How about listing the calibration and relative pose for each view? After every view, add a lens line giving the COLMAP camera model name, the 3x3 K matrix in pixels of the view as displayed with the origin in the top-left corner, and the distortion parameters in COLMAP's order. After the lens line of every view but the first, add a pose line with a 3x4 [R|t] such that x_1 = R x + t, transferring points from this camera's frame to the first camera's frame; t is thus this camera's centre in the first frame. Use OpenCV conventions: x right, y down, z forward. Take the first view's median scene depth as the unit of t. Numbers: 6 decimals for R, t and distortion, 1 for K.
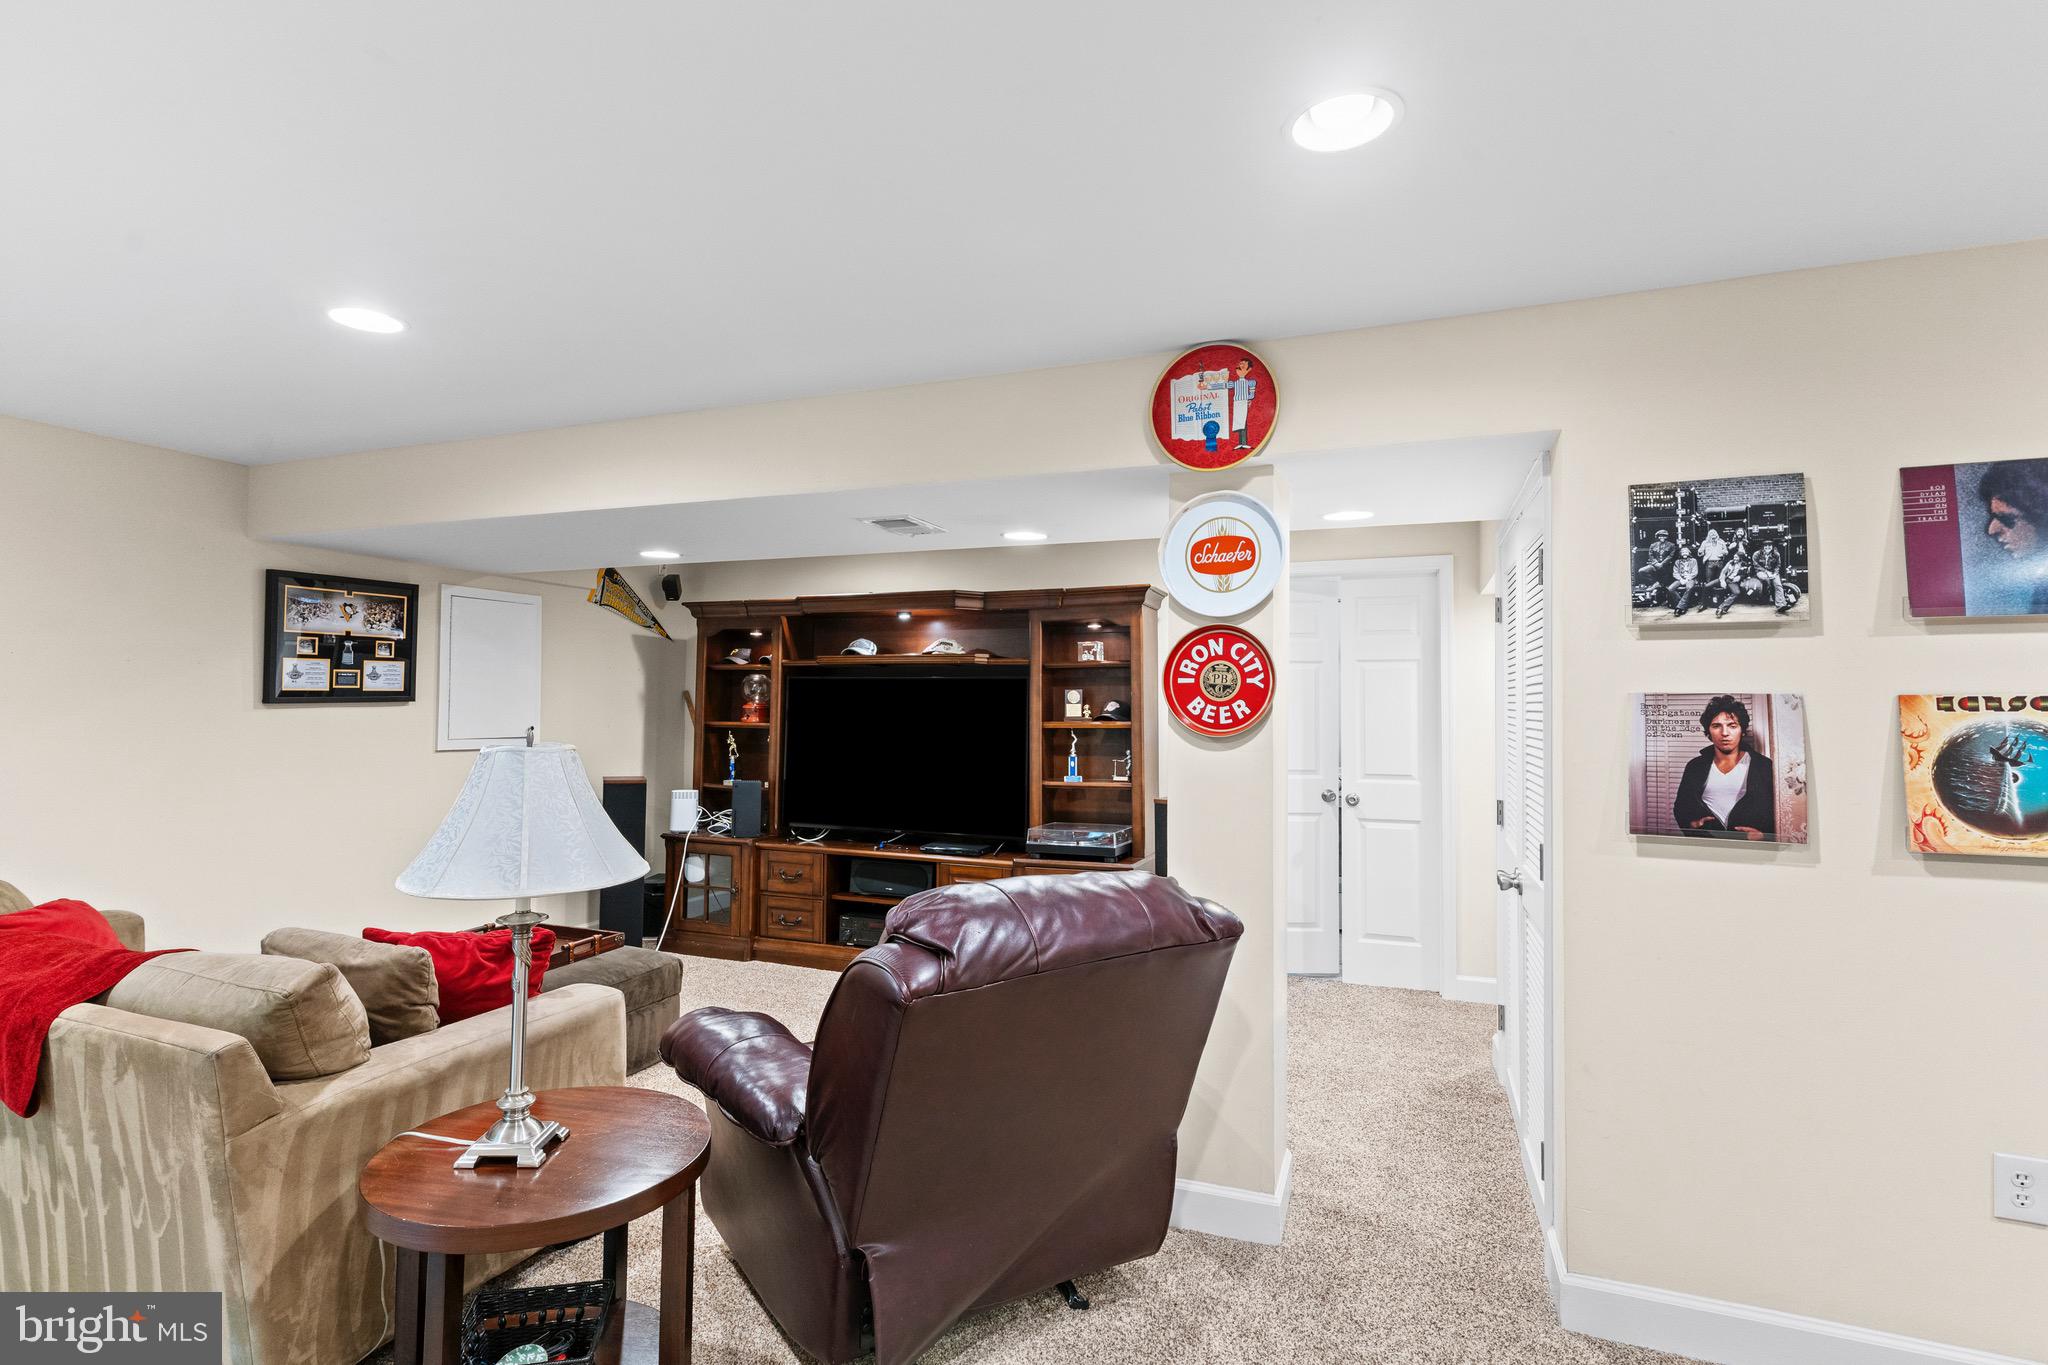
lens RADIAL K [[986.1, 0, 1022.1], [0, 986.1, 689.1], [0, 0, 1]] dist [0.002040, -0.000165]
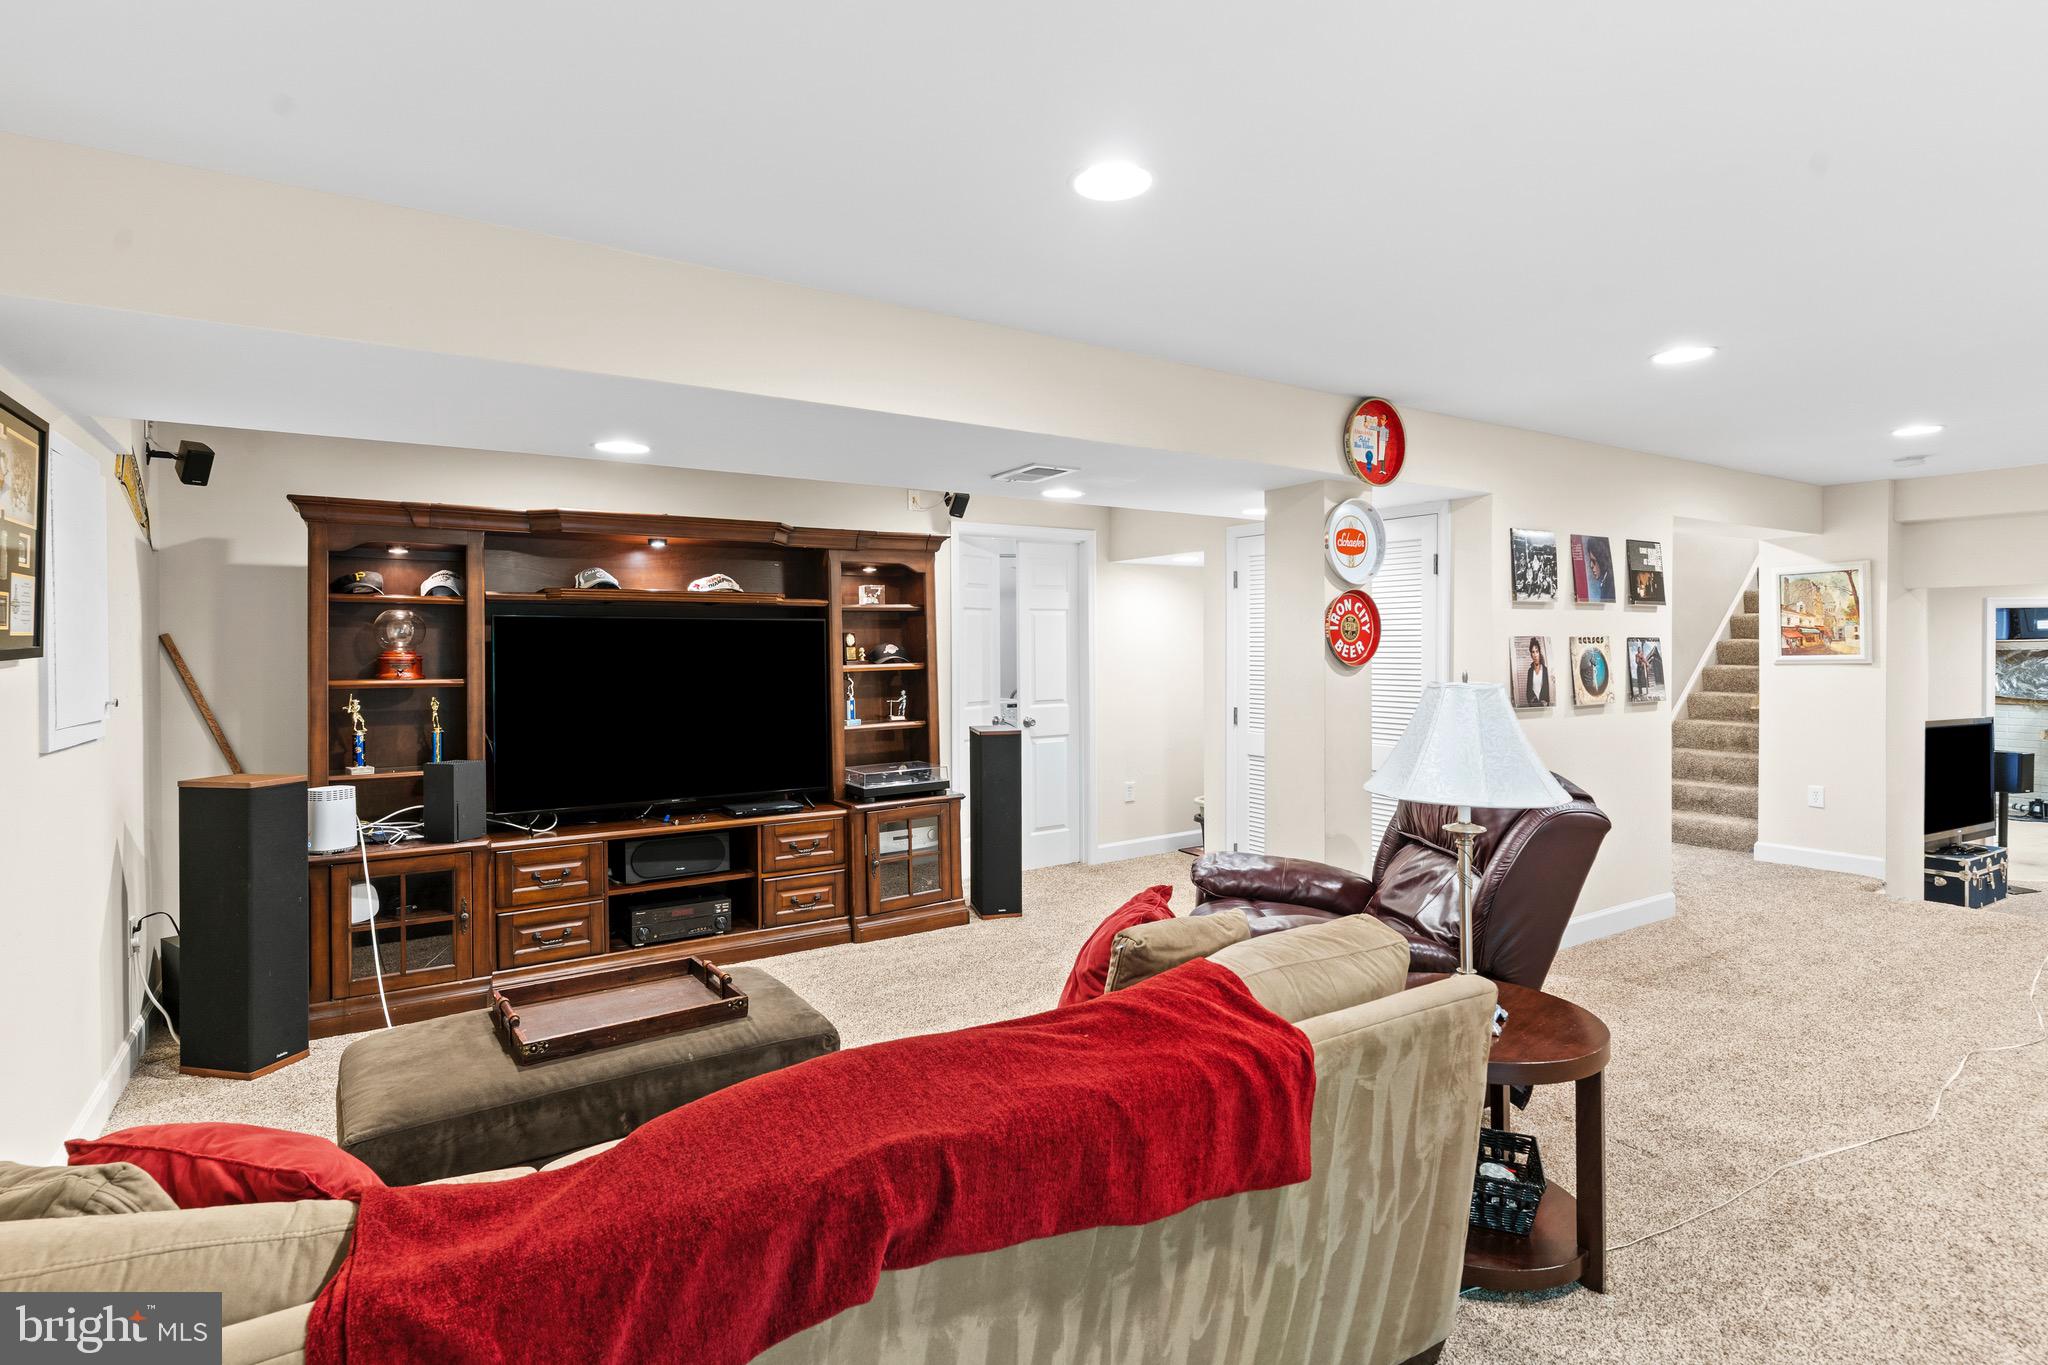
lens RADIAL K [[1004.0, 0, 1011.8], [0, 1004.0, 670.0], [0, 0, 1]] dist [0.002738, 0.000397]
pose [[0.586799, -0.030128, 0.809172, -1.304861], [-0.002476, 0.999236, 0.039000, -0.003532], [-0.809729, -0.024889, 0.586276, 0.534537]]
